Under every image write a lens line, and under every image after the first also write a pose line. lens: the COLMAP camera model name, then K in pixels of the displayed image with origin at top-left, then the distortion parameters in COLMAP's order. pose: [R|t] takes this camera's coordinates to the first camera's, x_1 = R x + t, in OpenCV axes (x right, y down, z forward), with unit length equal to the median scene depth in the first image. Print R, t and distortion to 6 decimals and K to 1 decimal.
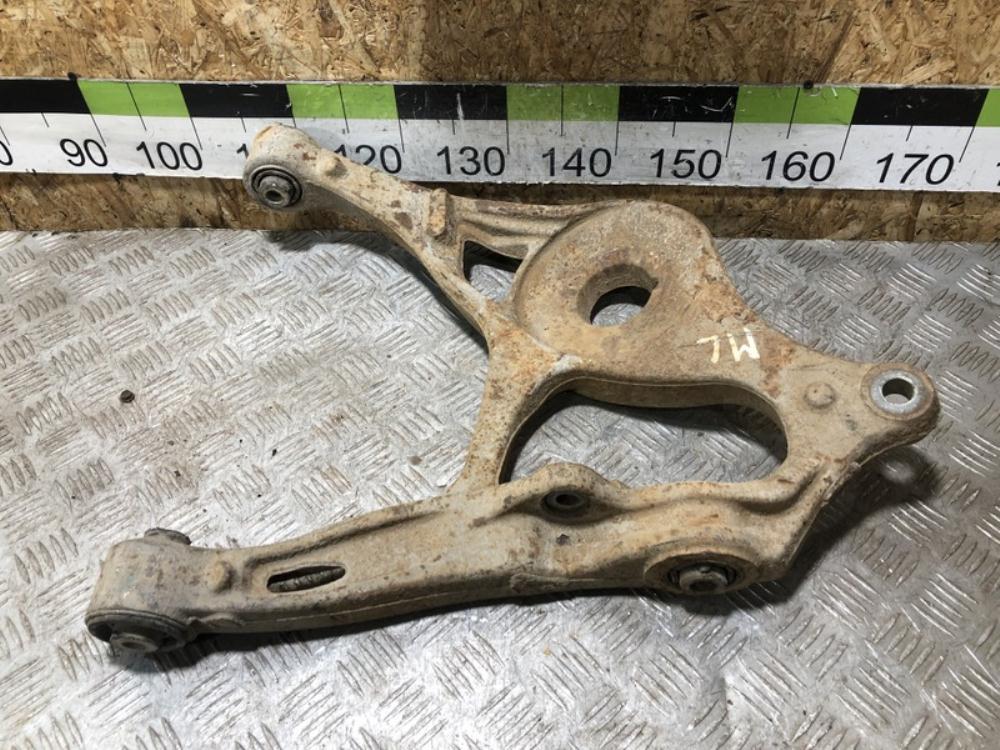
lens RADIAL K [[877.0, 0, 496.0], [0, 877.0, 374.4], [0, 0, 1]] dist [0.008182, 0.016070]
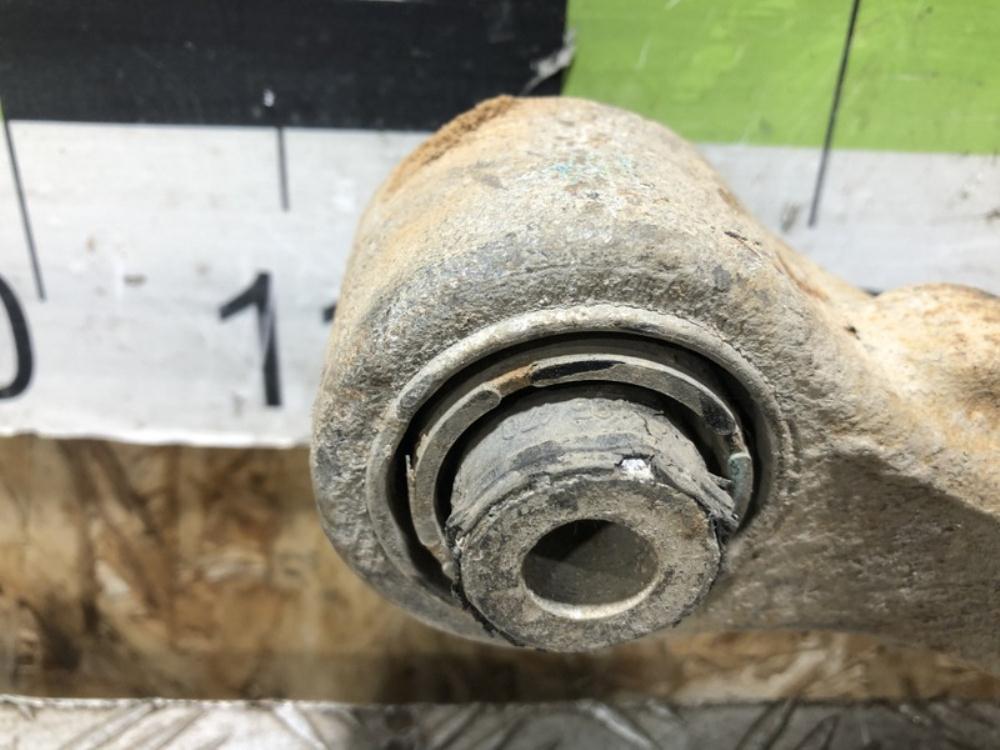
lens RADIAL K [[877.0, 0, 495.2], [0, 877.0, 378.2], [0, 0, 1]] dist [0.008182, 0.016070]
pose [[0.990327, 0.031294, 0.135176, -0.284618], [0.014139, 0.946402, -0.322682, -0.189264], [-0.138029, 0.321472, 0.936805, 0.885961]]
